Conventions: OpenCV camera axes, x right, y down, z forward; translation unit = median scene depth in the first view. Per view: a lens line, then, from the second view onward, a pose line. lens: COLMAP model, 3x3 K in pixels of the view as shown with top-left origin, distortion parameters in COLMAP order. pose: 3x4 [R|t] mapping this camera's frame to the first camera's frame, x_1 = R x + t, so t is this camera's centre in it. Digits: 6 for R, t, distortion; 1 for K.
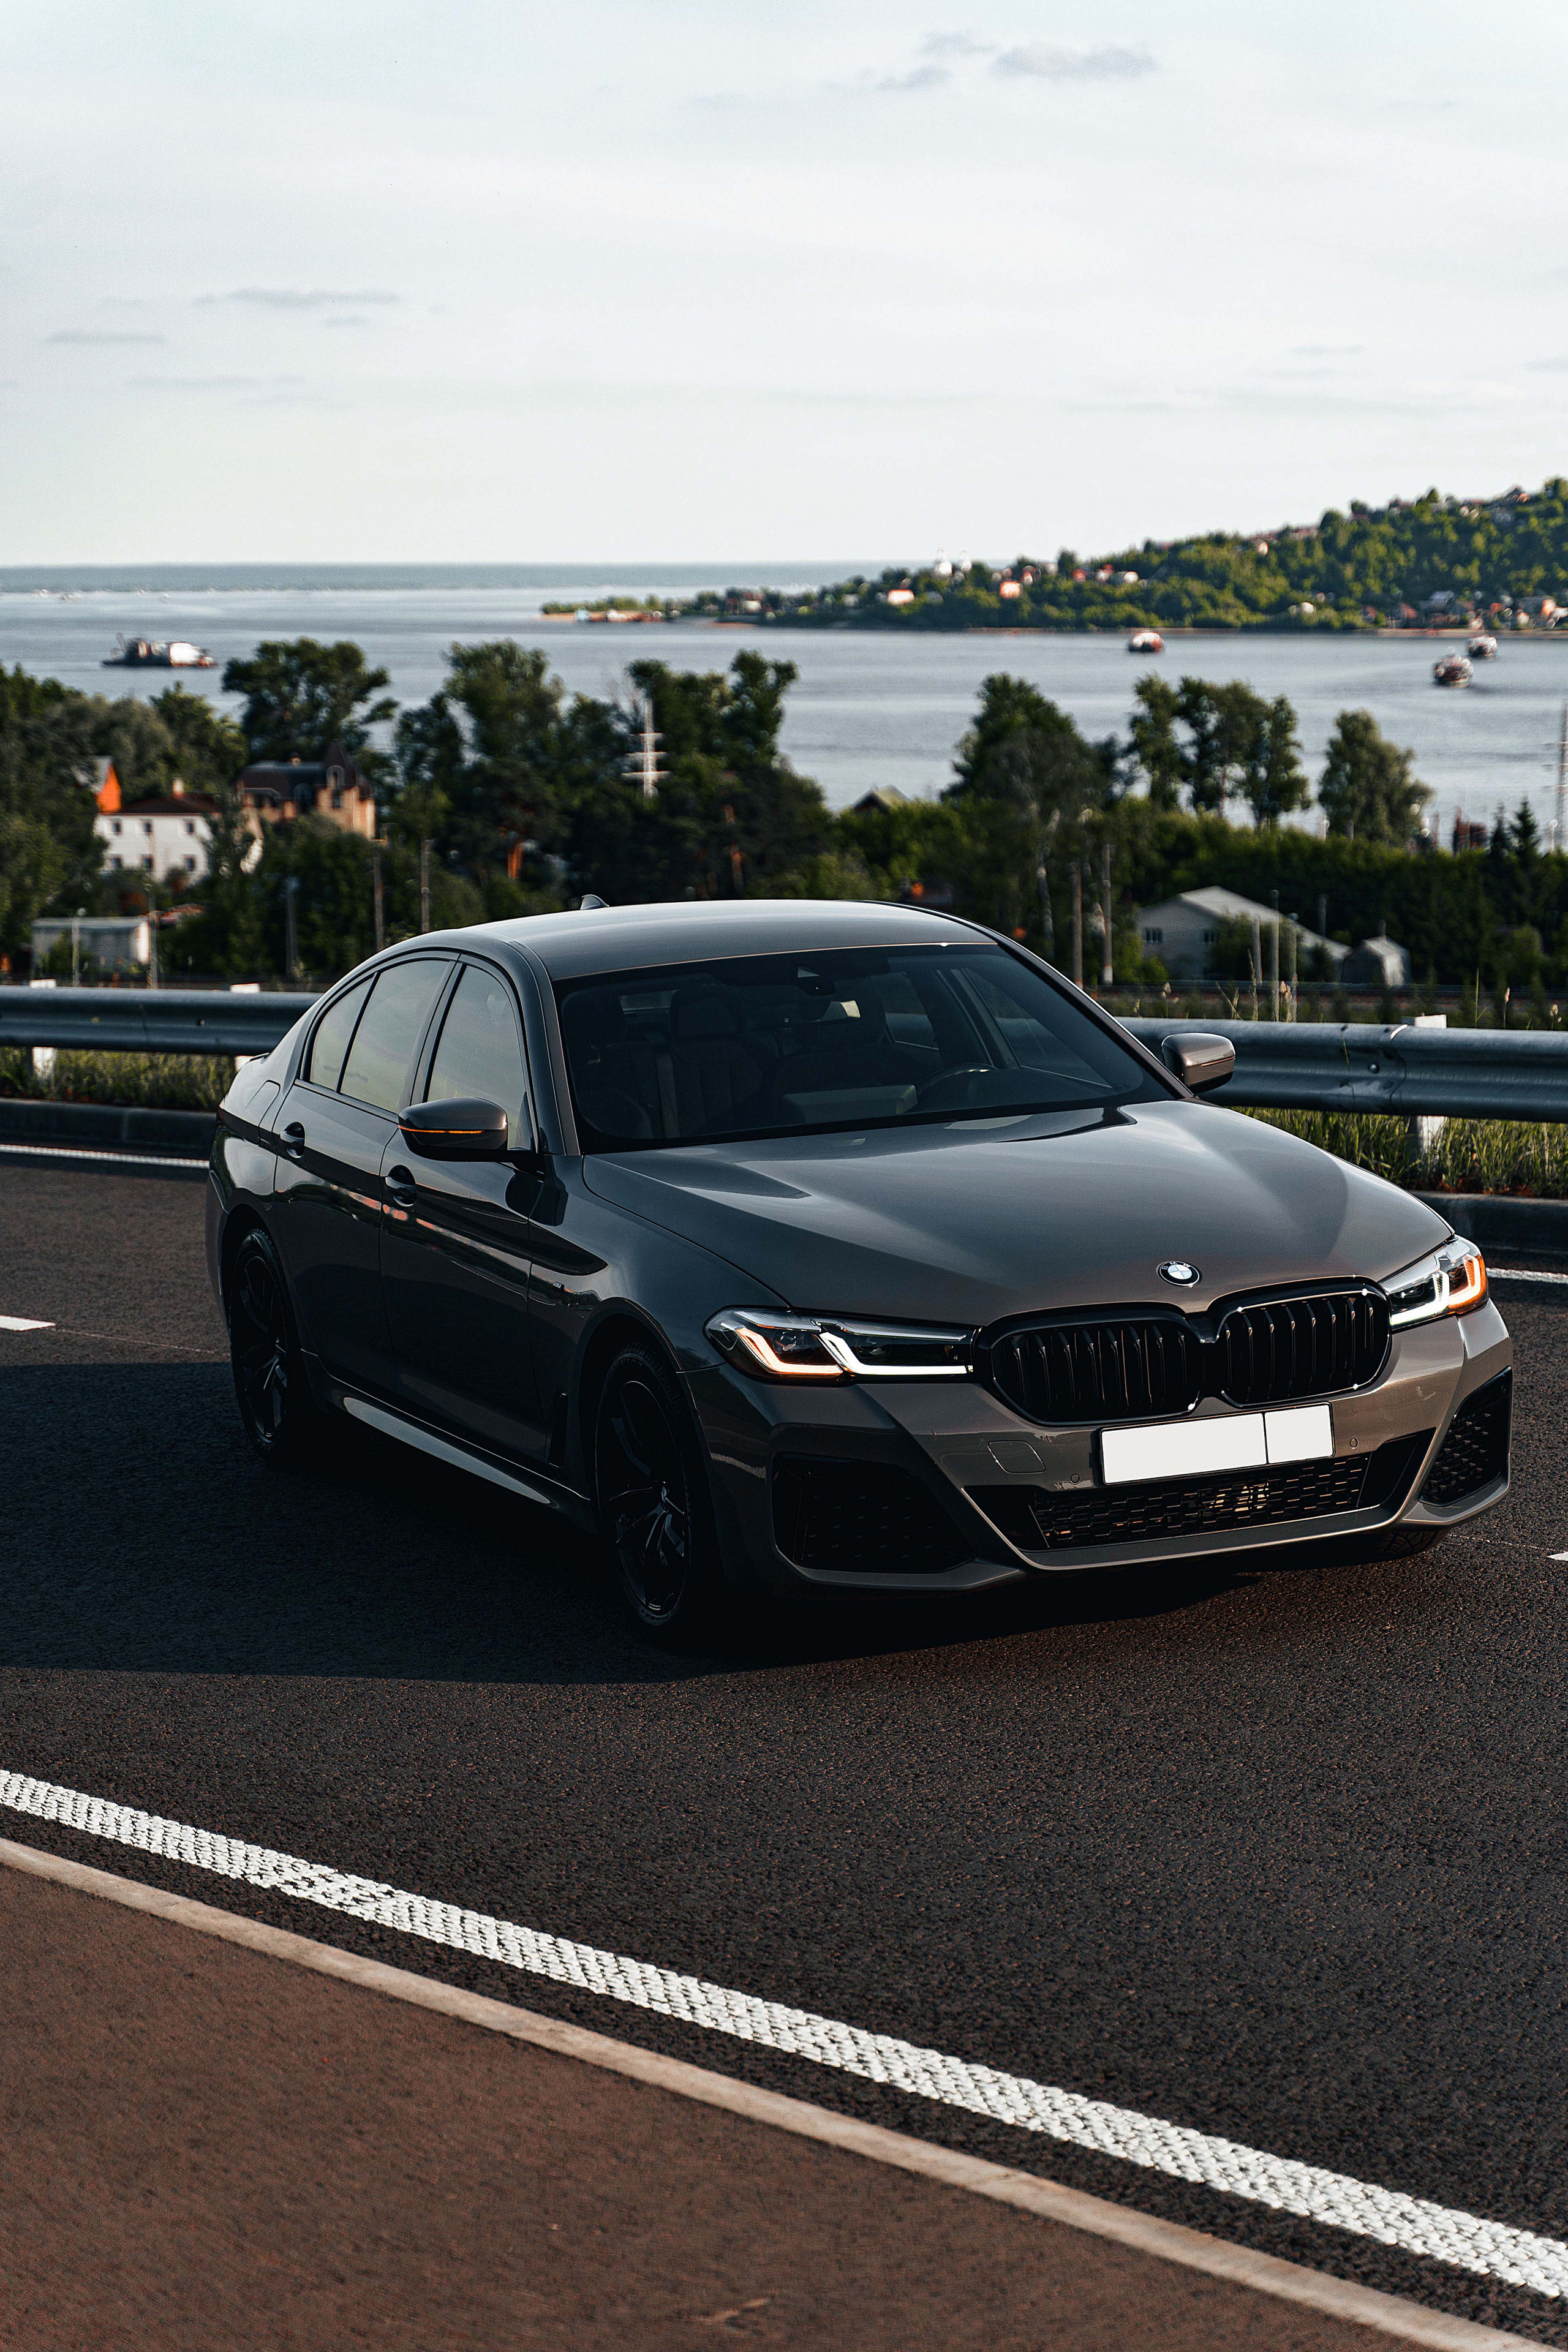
lens RADIAL K [[4813.5, 0, 779.2], [0, 4813.5, 1175.9], [0, 0, 1]] dist [-0.175830, 0.000000]
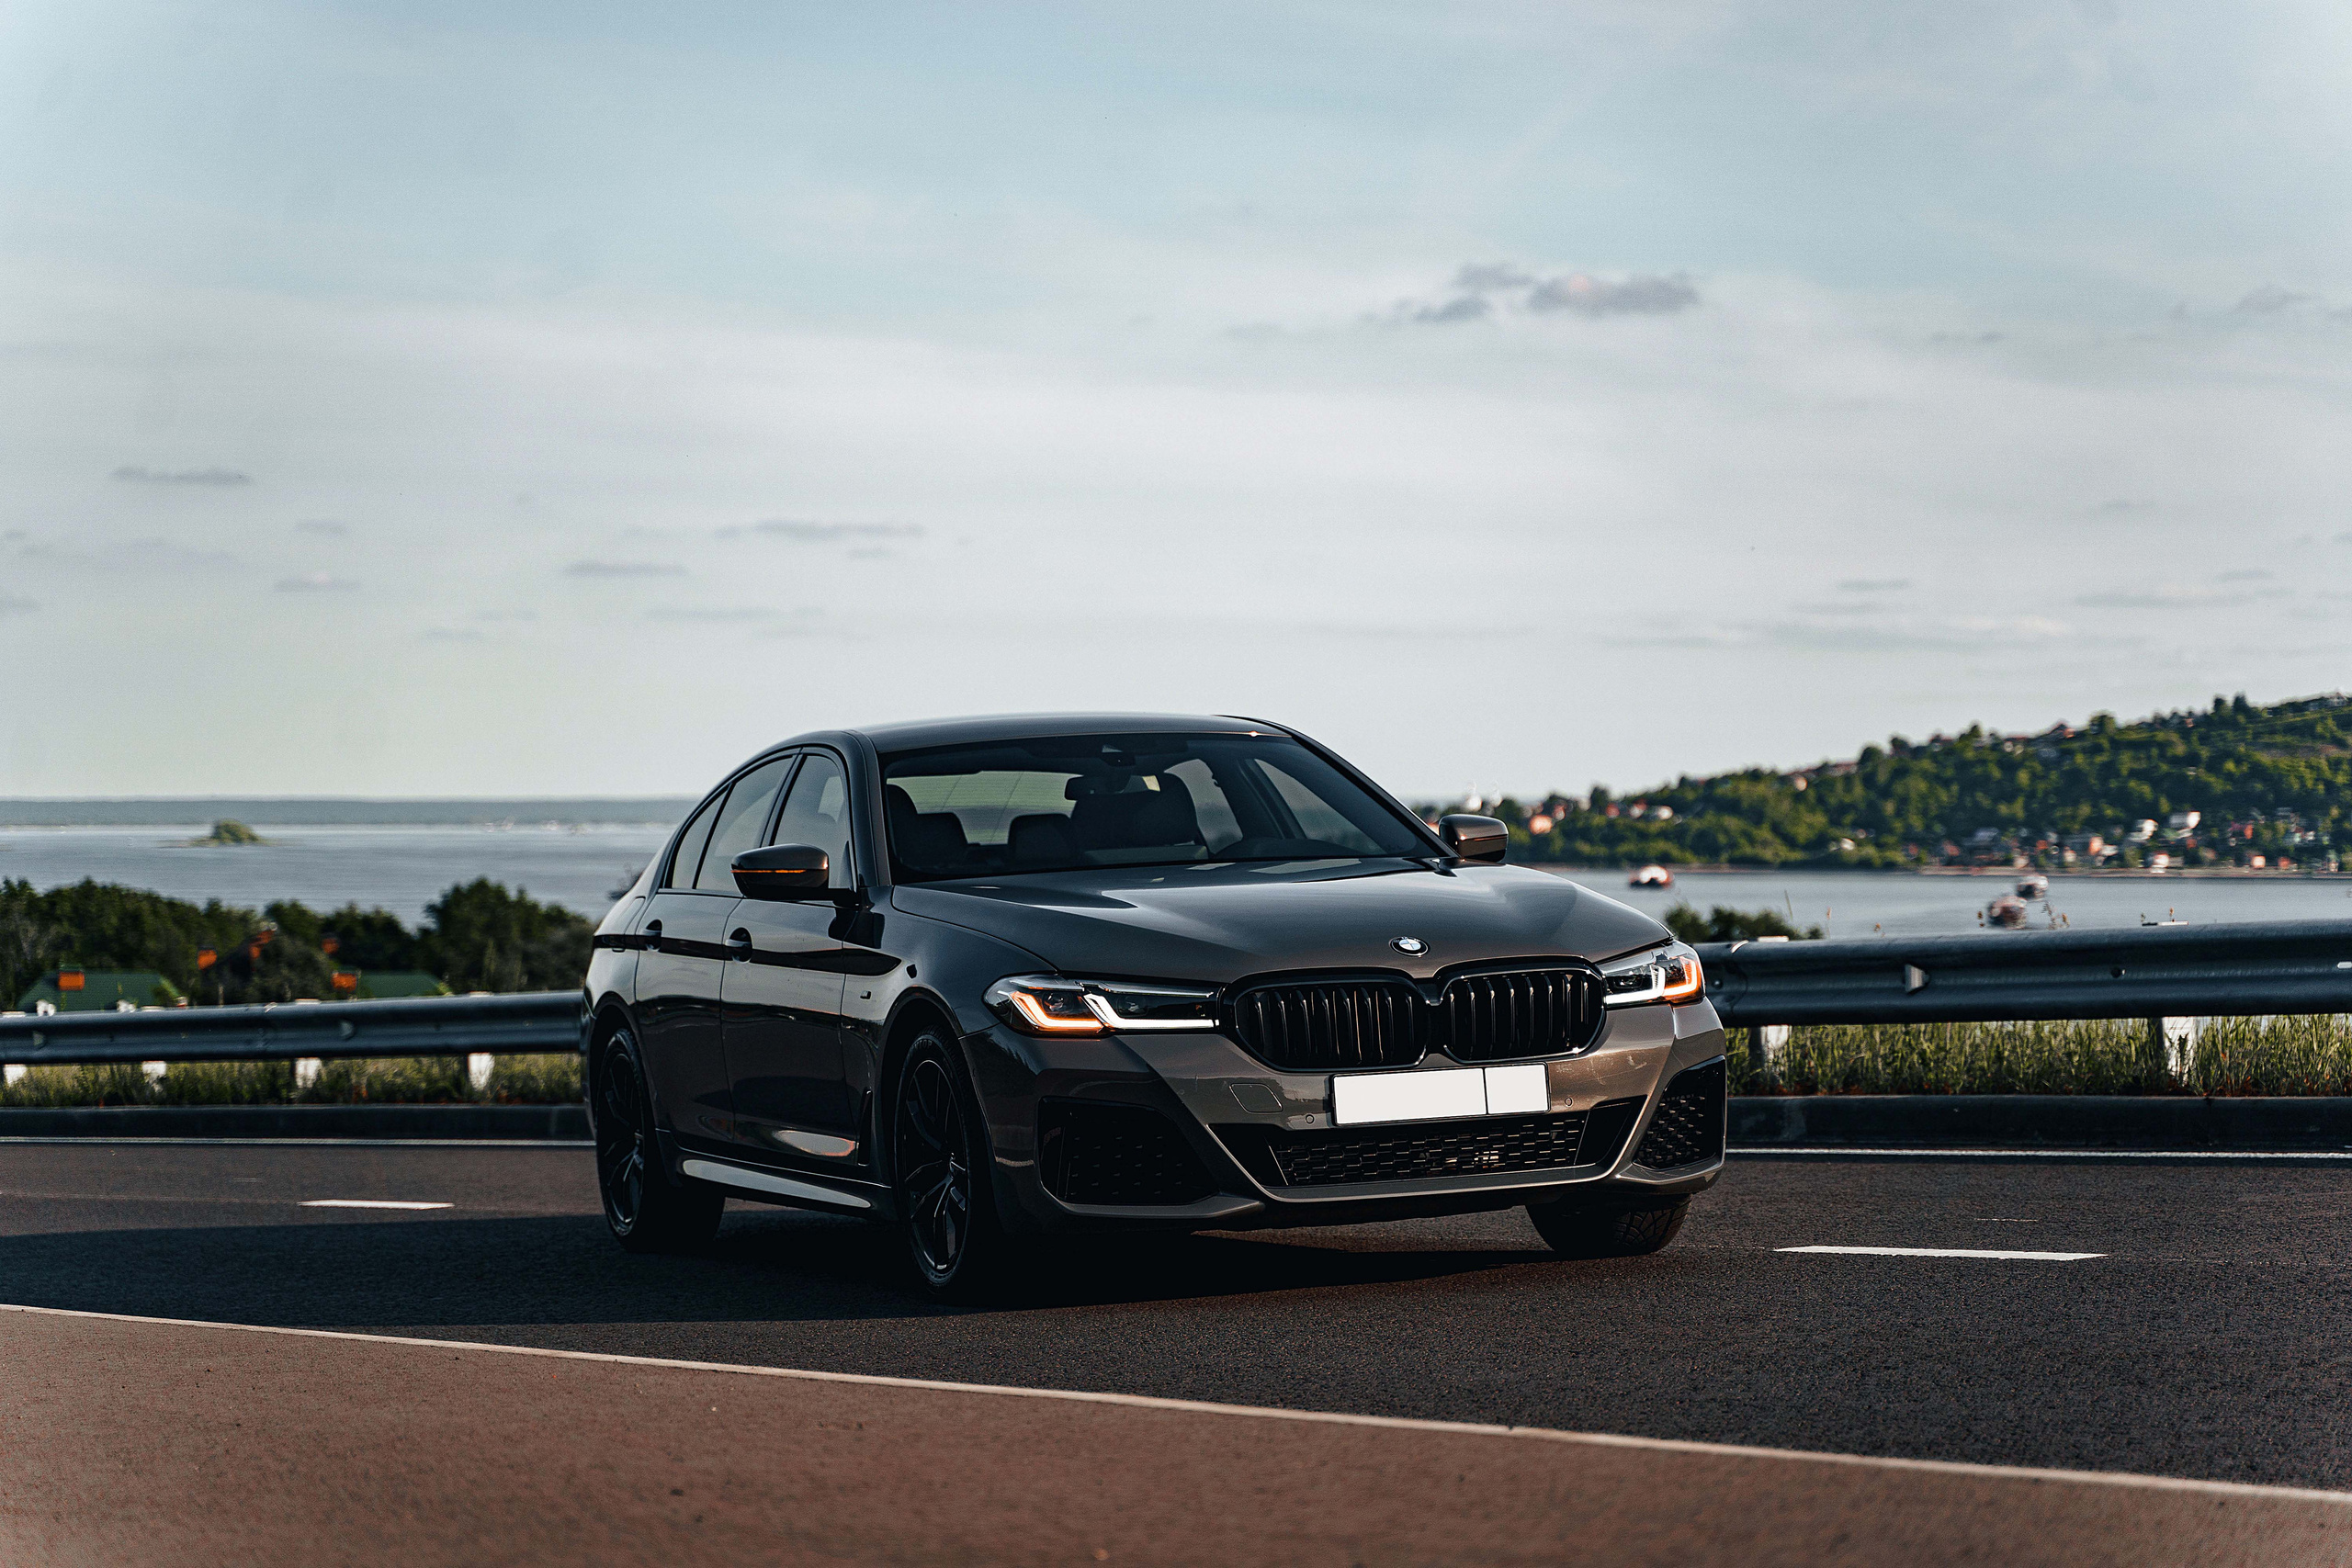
lens RADIAL K [[4916.7, 0, 1178.8], [0, 4916.7, 783.8], [0, 0, 1]] dist [-0.079057, 0.000000]
pose [[0.999728, 0.006760, -0.022325, 0.051284], [-0.009451, 0.992395, -0.122733, 0.114463], [0.021325, 0.122911, 0.992189, -0.122450]]
